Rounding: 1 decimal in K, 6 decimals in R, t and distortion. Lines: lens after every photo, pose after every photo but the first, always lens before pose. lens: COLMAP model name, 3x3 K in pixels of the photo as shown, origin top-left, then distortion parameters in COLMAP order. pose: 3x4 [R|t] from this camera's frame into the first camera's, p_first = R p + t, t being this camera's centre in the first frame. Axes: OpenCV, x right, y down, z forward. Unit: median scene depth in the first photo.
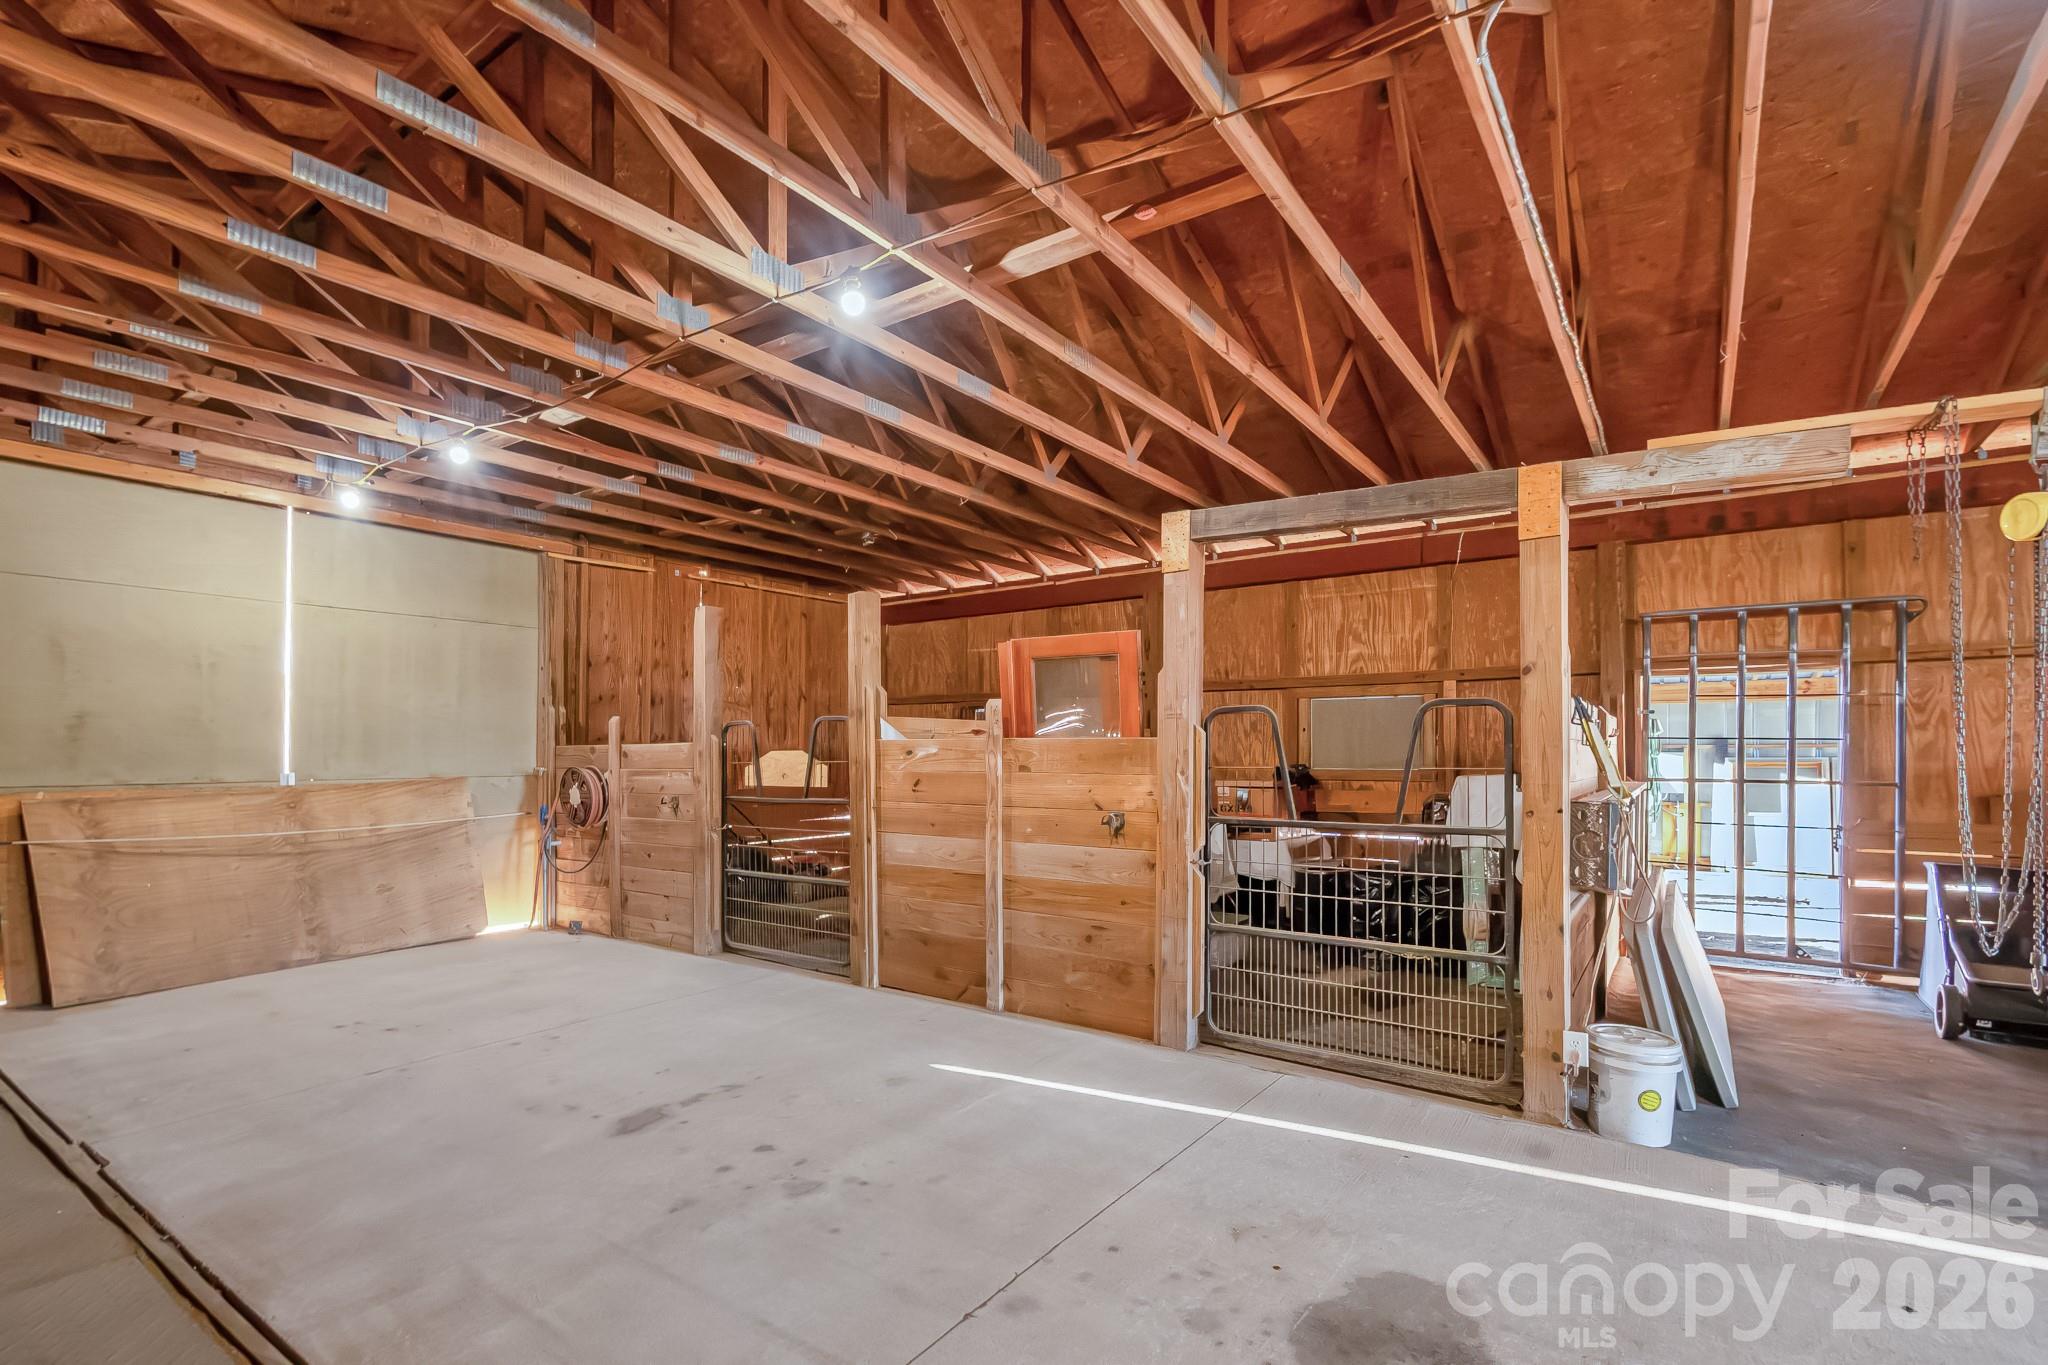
lens RADIAL K [[948.1, 0, 1023.2], [0, 948.1, 751.3], [0, 0, 1]] dist [0.015364, -0.000389]
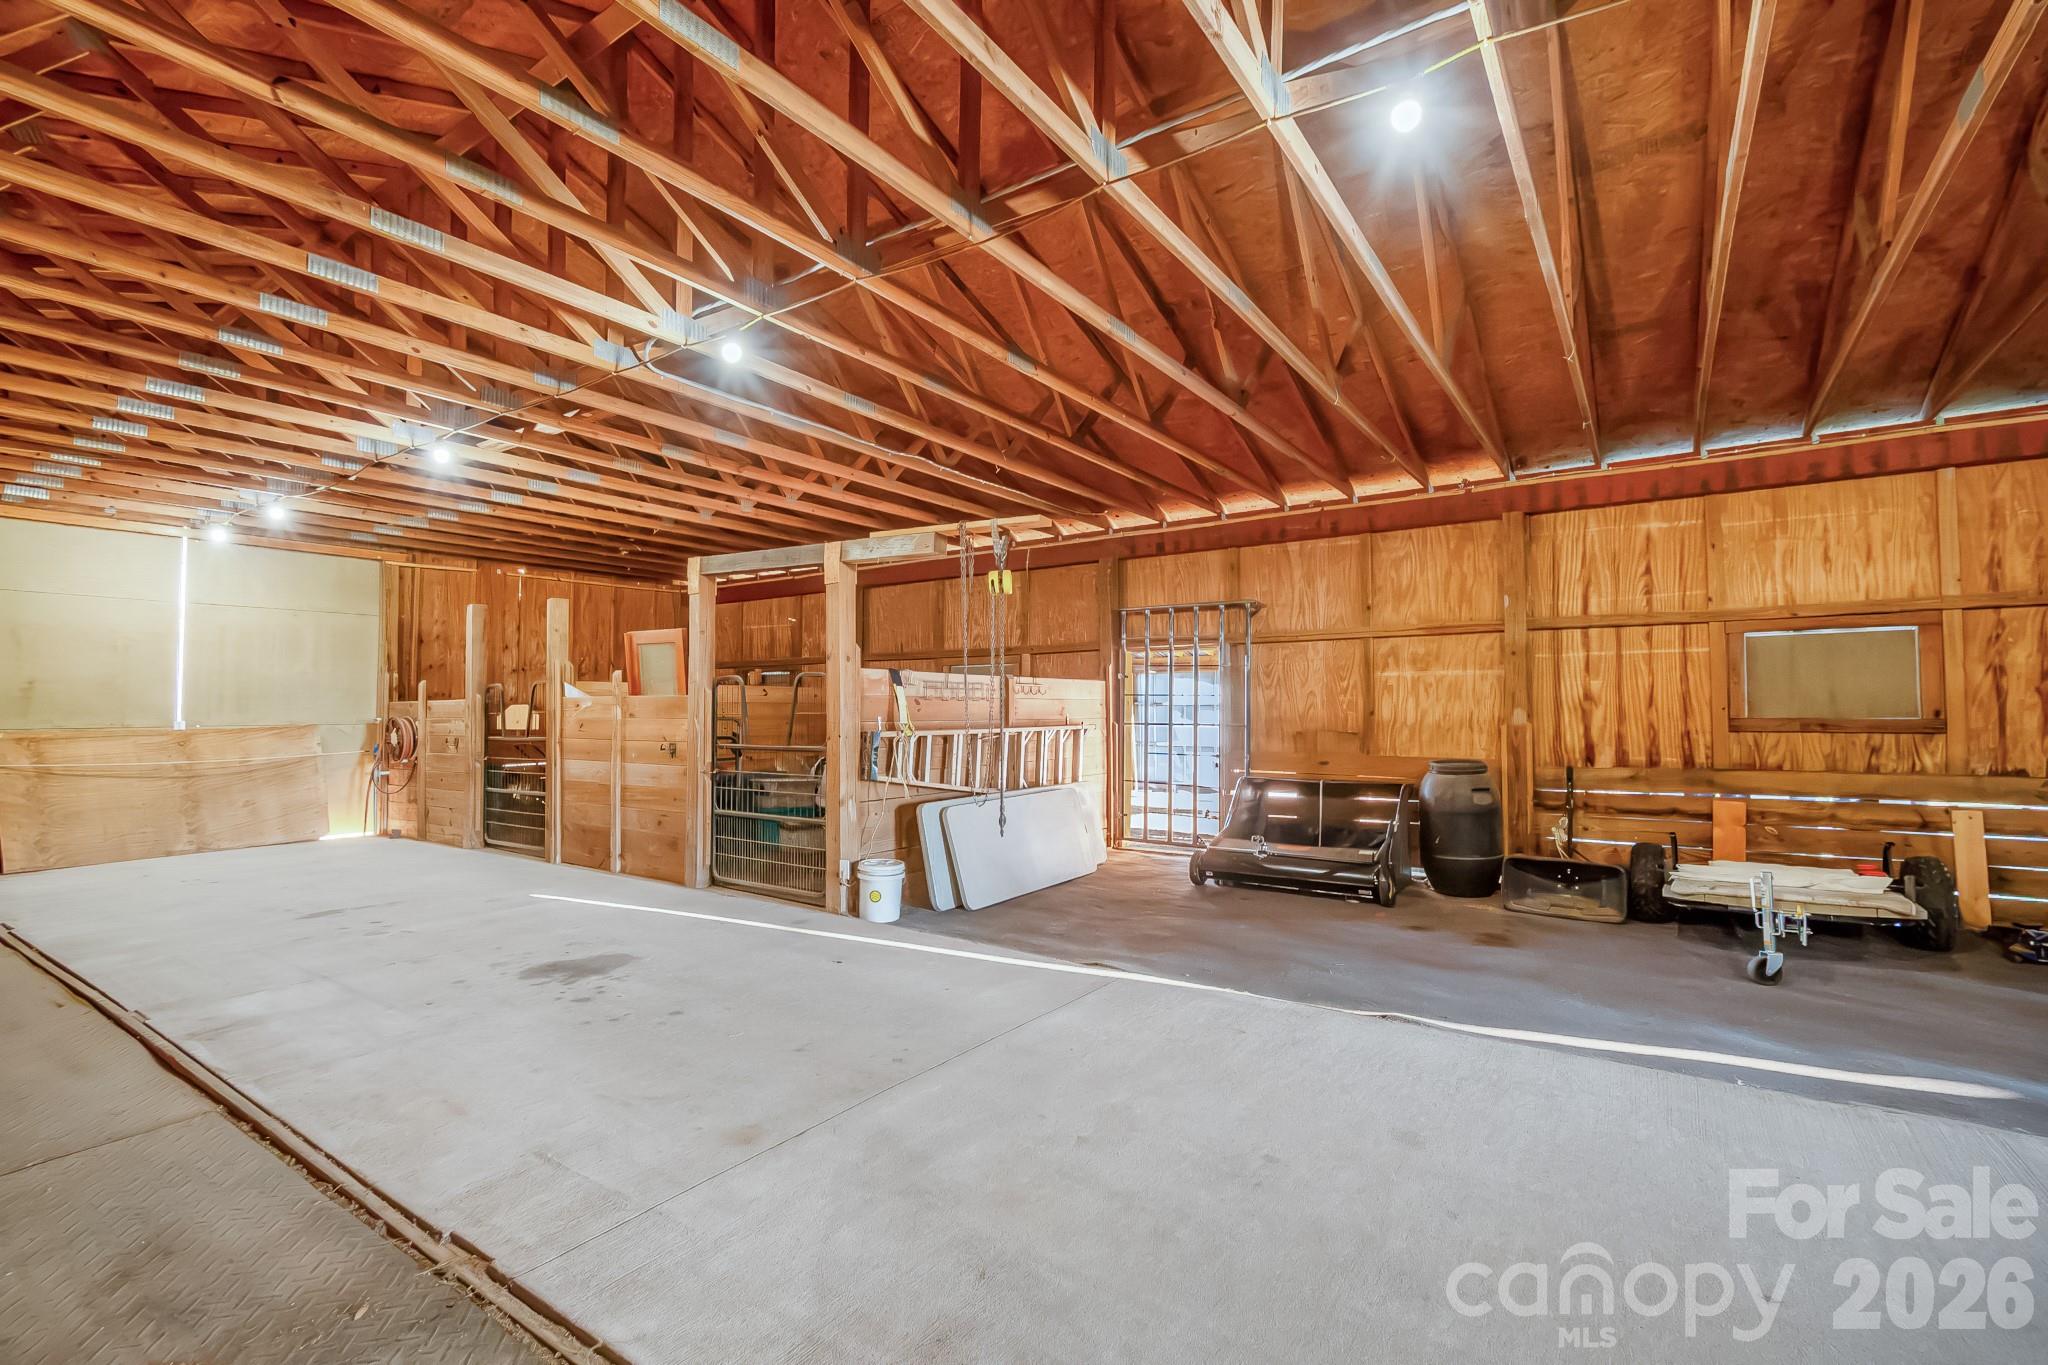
lens RADIAL K [[914.7, 0, 991.6], [0, 914.7, 680.5], [0, 0, 1]] dist [0.015244, -0.000231]
pose [[0.999967, -0.001769, -0.007972, 0.476669], [0.001523, 0.999528, -0.030691, 0.006385], [0.008022, 0.030677, 0.999497, -0.392928]]
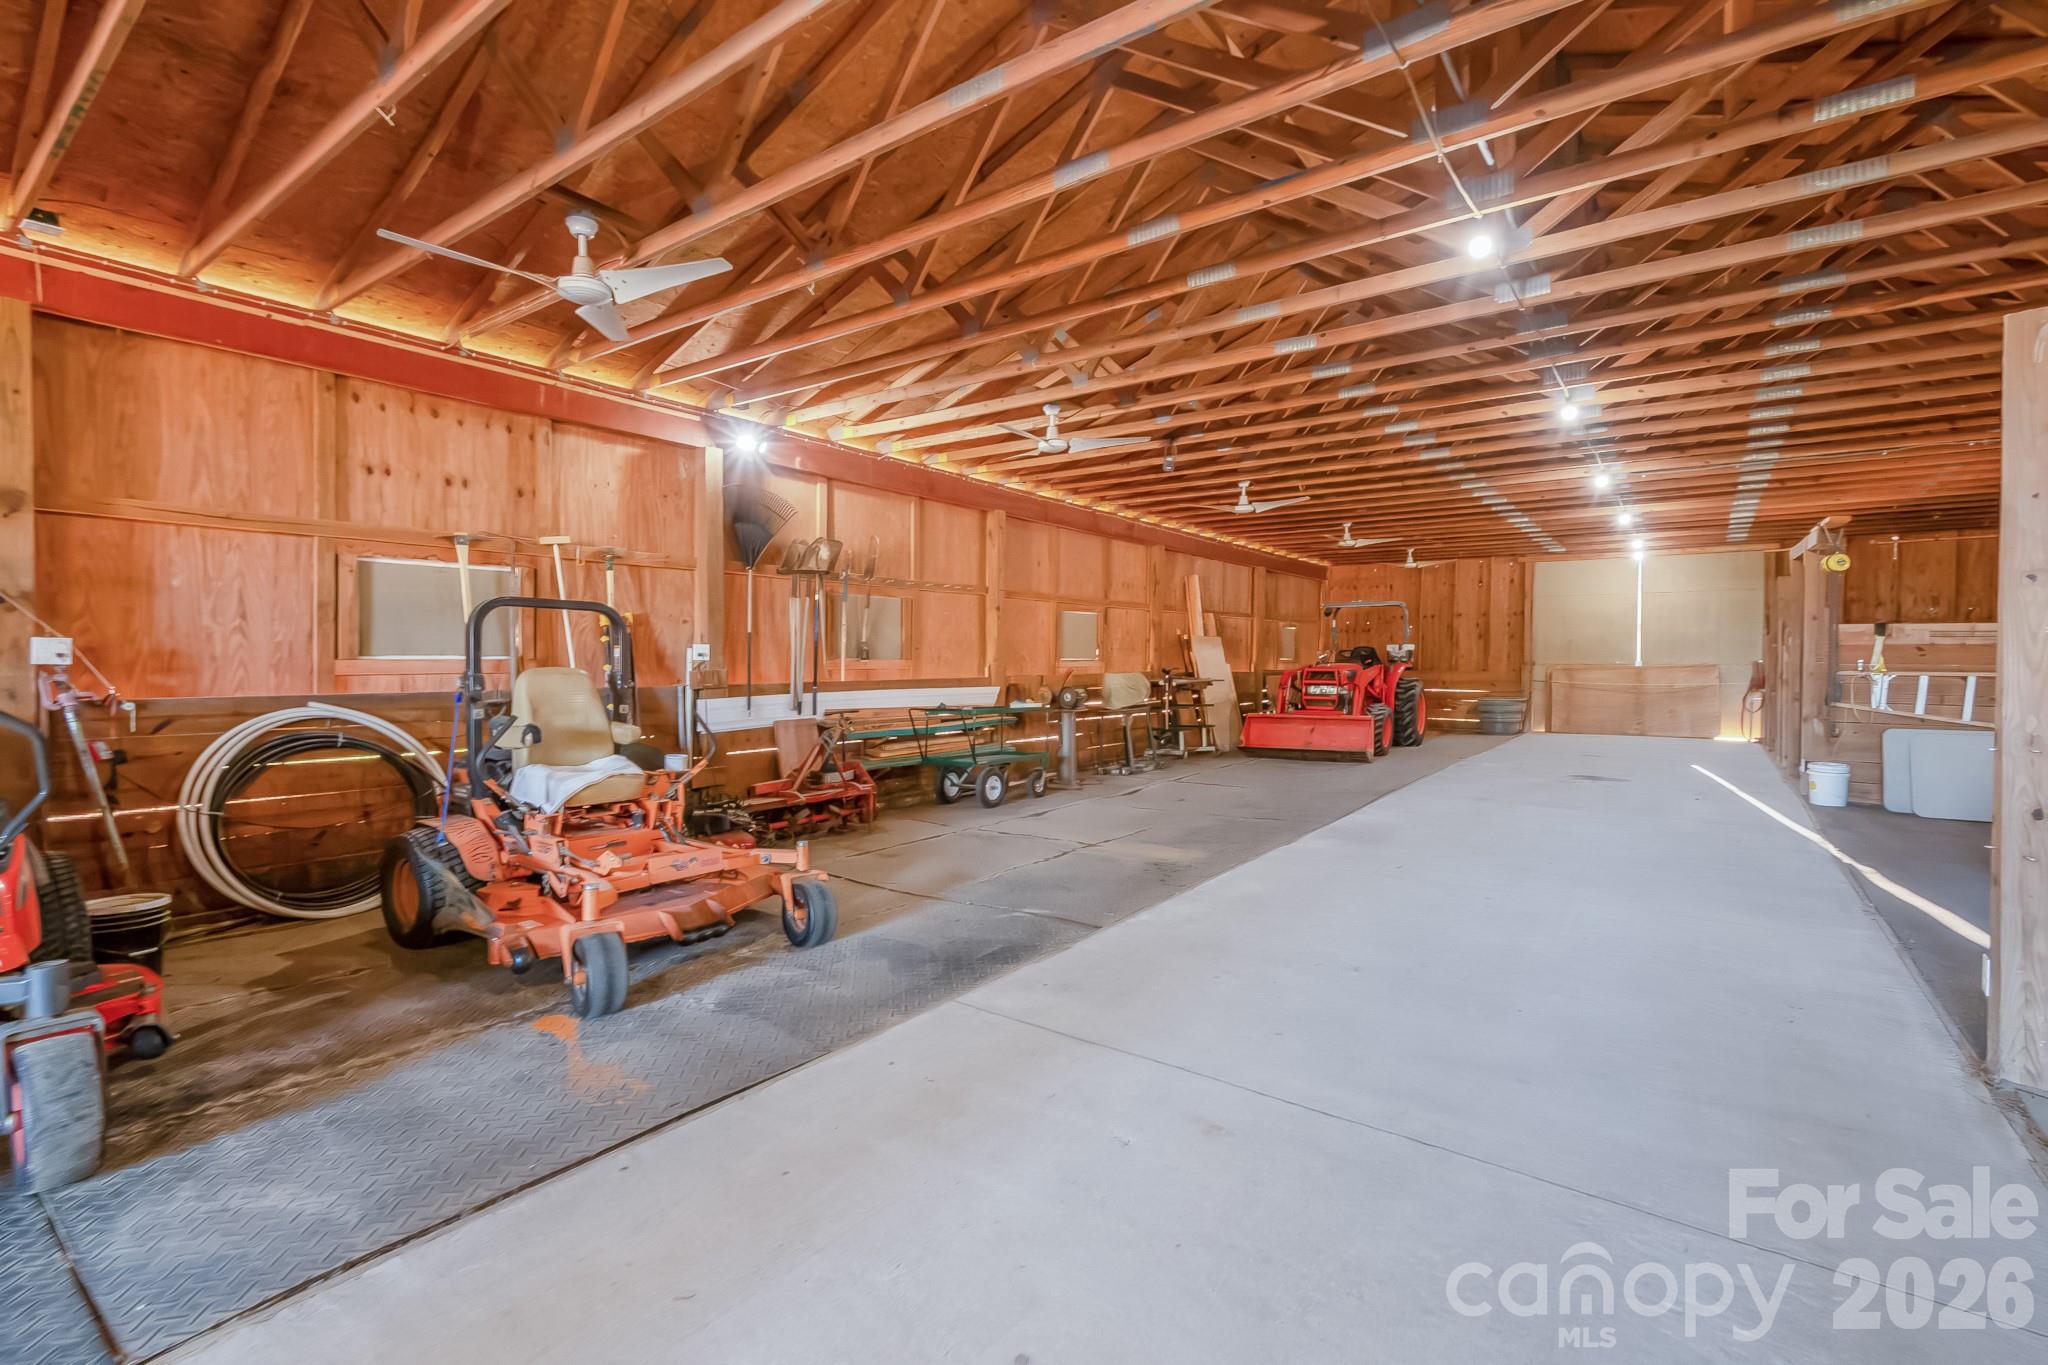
lens RADIAL K [[923.2, 0, 1020.4], [0, 923.2, 672.9], [0, 0, 1]] dist [-0.000720, -0.000619]
pose [[-0.017818, 0.018862, -0.999663, 1.756088], [-0.000672, 0.999822, 0.018877, 0.008223], [0.999841, 0.001008, -0.017802, -0.606115]]
